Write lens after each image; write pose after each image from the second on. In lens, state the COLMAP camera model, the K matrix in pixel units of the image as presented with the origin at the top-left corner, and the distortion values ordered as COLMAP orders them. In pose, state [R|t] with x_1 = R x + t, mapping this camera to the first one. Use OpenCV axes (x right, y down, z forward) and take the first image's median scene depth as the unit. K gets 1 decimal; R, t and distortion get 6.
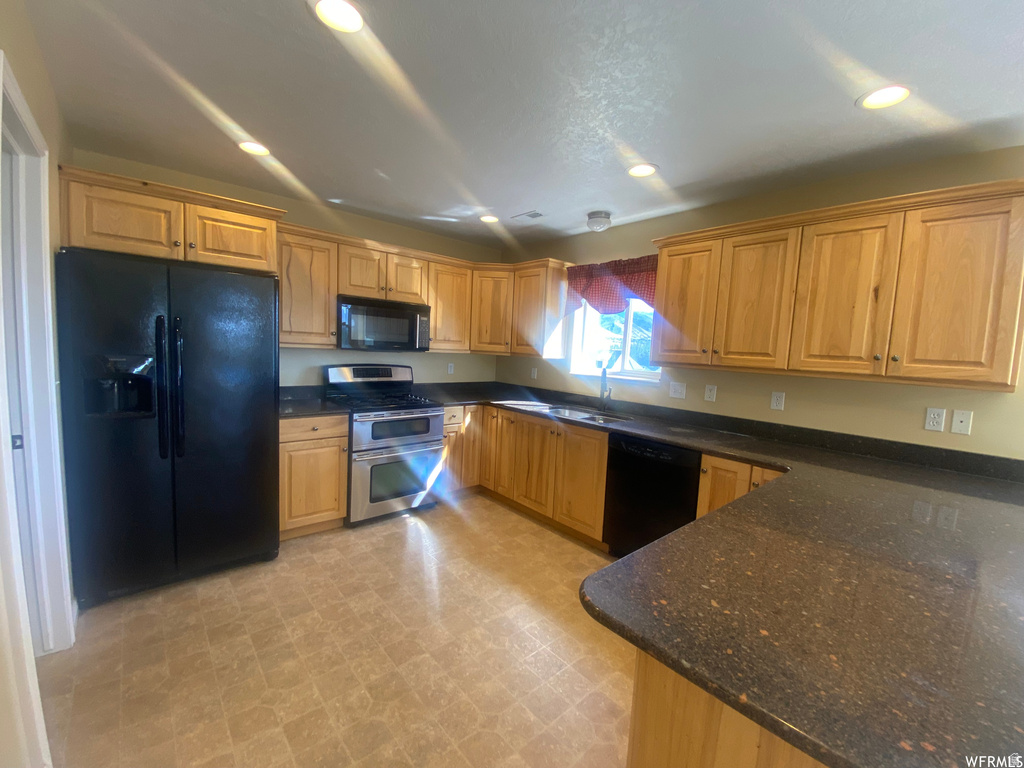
lens RADIAL K [[411.8, 0, 516.9], [0, 411.8, 385.6], [0, 0, 1]] dist [-0.012344, -0.005173]
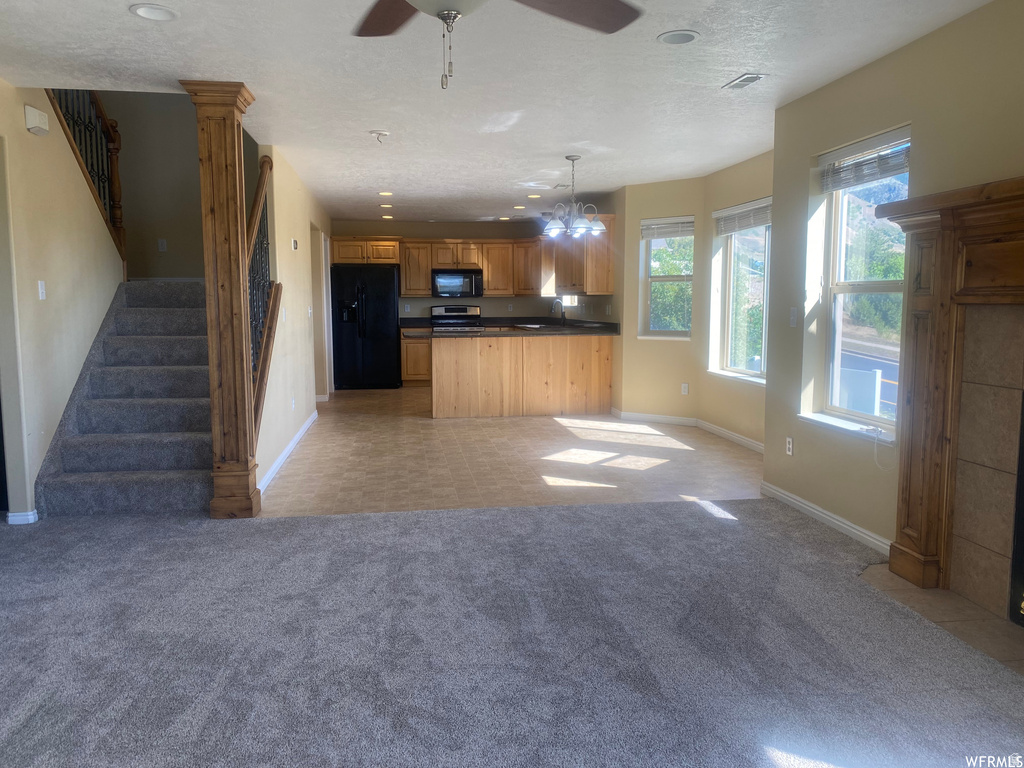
lens RADIAL K [[779.5, 0, 517.8], [0, 779.5, 381.0], [0, 0, 1]] dist [0.018412, -0.051467]
pose [[0.836285, 0.003539, -0.548284, 2.030154], [-0.005053, 0.999986, -0.001252, 0.329054], [0.548272, 0.003817, 0.836291, -1.963417]]
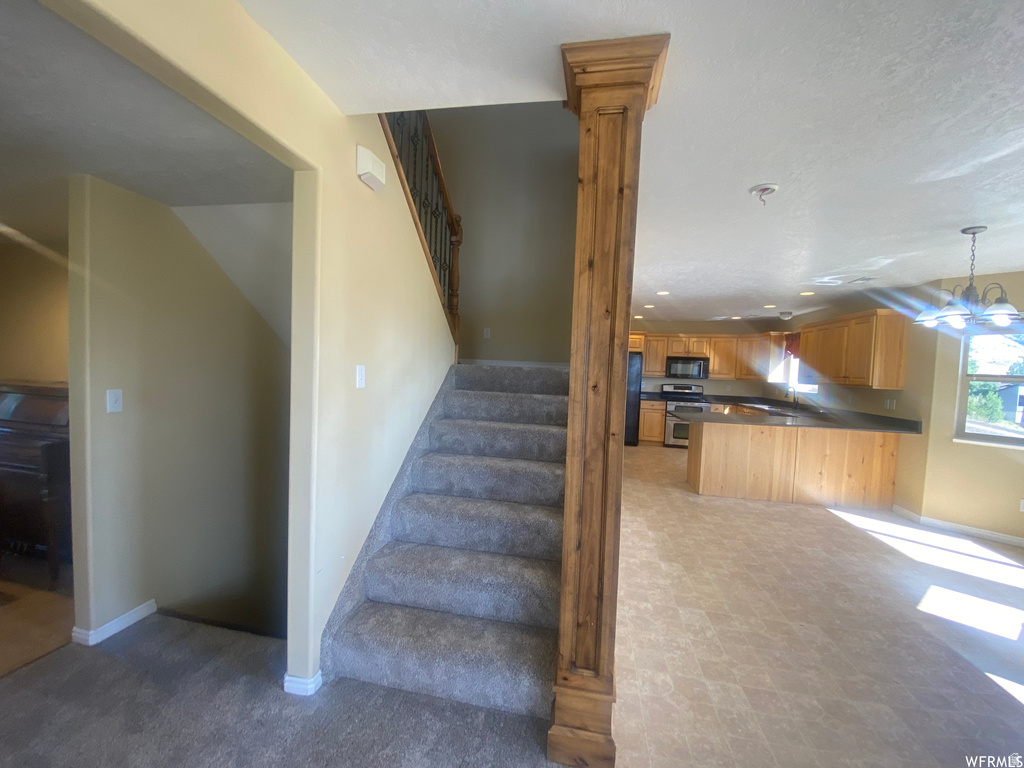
lens RADIAL K [[411.8, 0, 495.0], [0, 411.8, 387.1], [0, 0, 1]] dist [-0.012344, -0.005173]
pose [[0.583239, 0.013699, -0.812185, 1.071291], [-0.084147, 0.995497, -0.043636, 0.181383], [0.807931, 0.093793, 0.581765, -1.406576]]
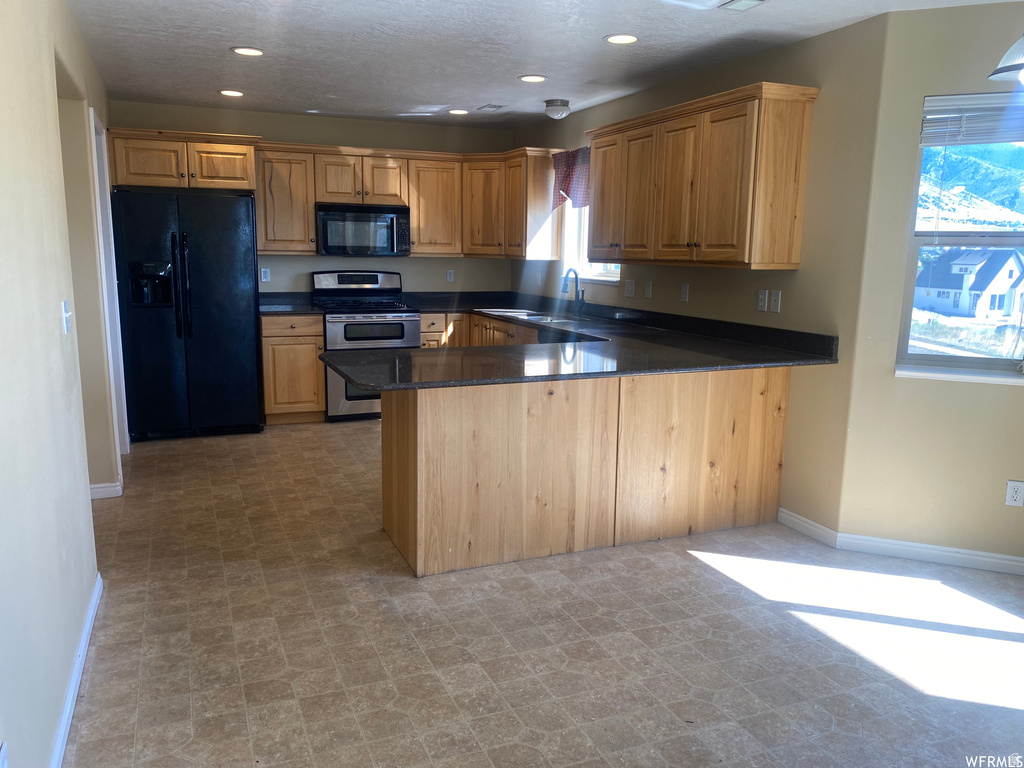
lens RADIAL K [[779.5, 0, 517.8], [0, 779.5, 389.1], [0, 0, 1]] dist [0.018412, -0.051467]
pose [[0.947533, 0.023422, -0.318798, 0.730012], [0.001343, 0.997012, 0.077240, 0.104015], [0.319654, -0.073615, 0.944670, -0.786447]]
